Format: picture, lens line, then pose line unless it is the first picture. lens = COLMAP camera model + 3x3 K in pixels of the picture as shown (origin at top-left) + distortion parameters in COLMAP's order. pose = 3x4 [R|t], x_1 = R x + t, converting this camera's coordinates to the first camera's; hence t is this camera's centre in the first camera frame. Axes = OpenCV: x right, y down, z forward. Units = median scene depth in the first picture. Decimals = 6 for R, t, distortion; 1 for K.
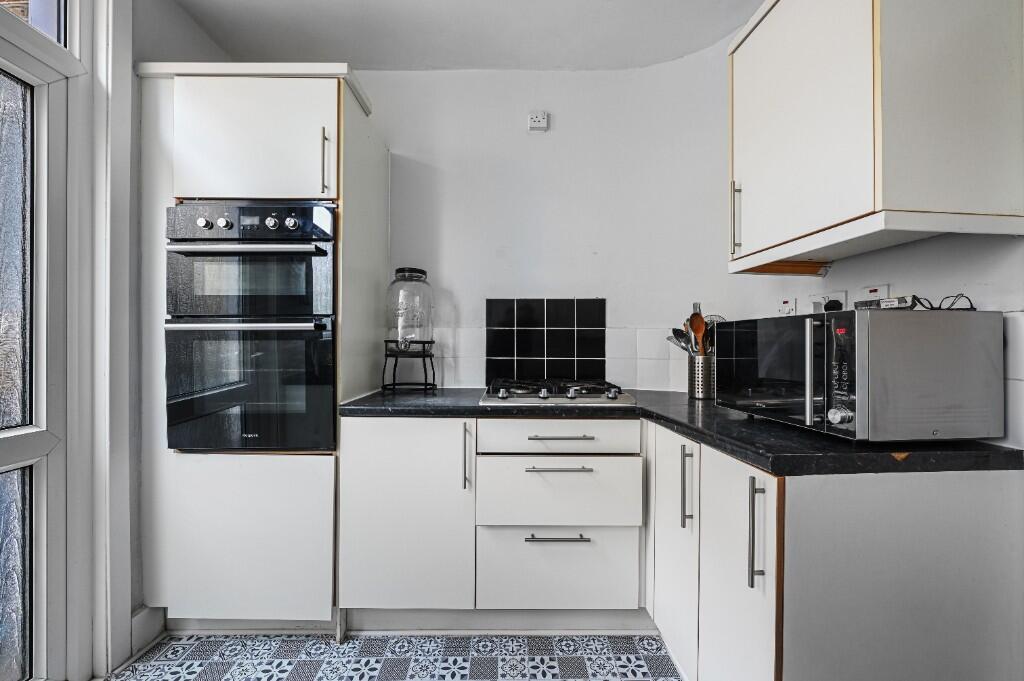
lens RADIAL K [[409.1, 0, 510.7], [0, 409.1, 342.5], [0, 0, 1]] dist [-0.002175, -0.000068]
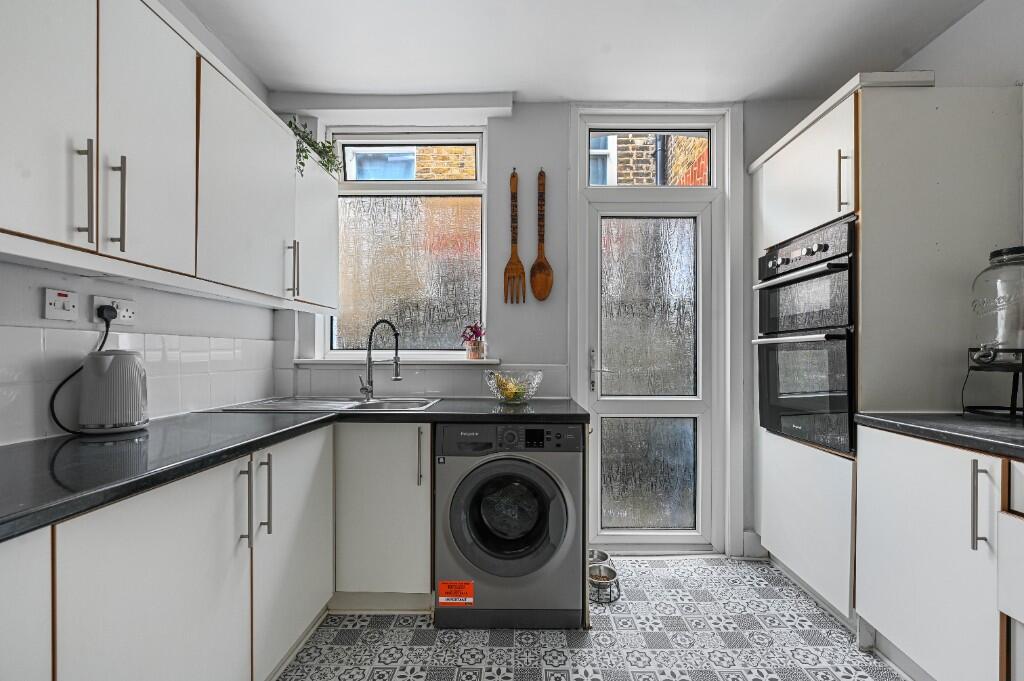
lens RADIAL K [[418.5, 0, 512.8], [0, 418.5, 353.1], [0, 0, 1]] dist [-0.001797, -0.000147]
pose [[-0.040389, -0.002560, -0.999181, 0.655331], [0.003455, 0.999990, -0.002702, 0.003580], [0.999178, -0.003561, -0.040380, 0.188370]]
